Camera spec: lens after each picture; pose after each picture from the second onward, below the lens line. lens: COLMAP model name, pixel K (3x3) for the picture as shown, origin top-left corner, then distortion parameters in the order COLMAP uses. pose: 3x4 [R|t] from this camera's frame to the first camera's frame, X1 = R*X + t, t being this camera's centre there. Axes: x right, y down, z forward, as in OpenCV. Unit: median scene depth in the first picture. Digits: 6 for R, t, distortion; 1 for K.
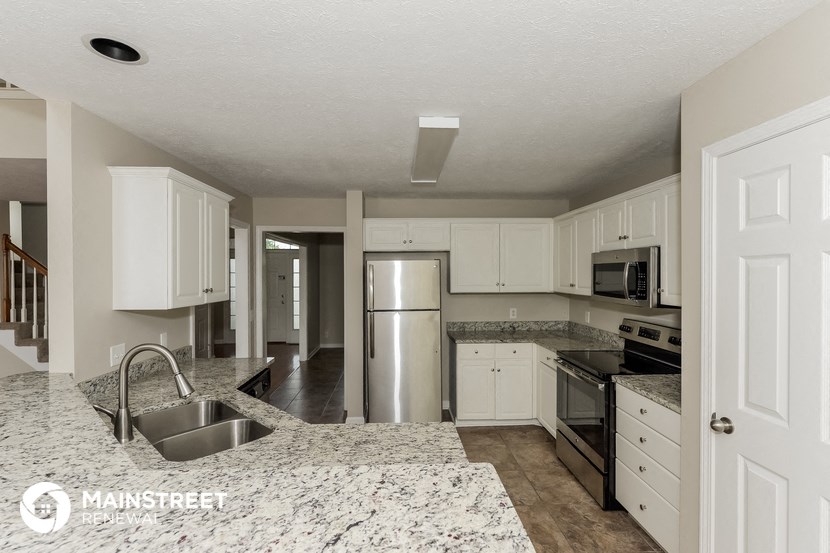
lens RADIAL K [[385.1, 0, 416.9], [0, 385.1, 276.0], [0, 0, 1]] dist [0.001557, 0.000070]
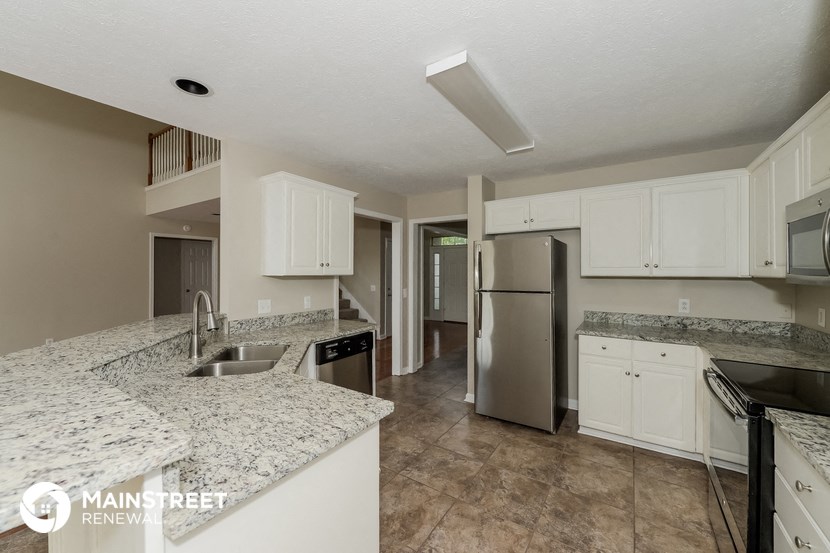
lens RADIAL K [[330.7, 0, 414.1], [0, 330.7, 270.9], [0, 0, 1]] dist [-0.002388, -0.001079]
pose [[0.800379, 0.002456, -0.599489, 0.302409], [-0.007762, 0.999950, -0.006267, 0.051800], [0.599444, 0.009669, 0.800358, 0.242147]]
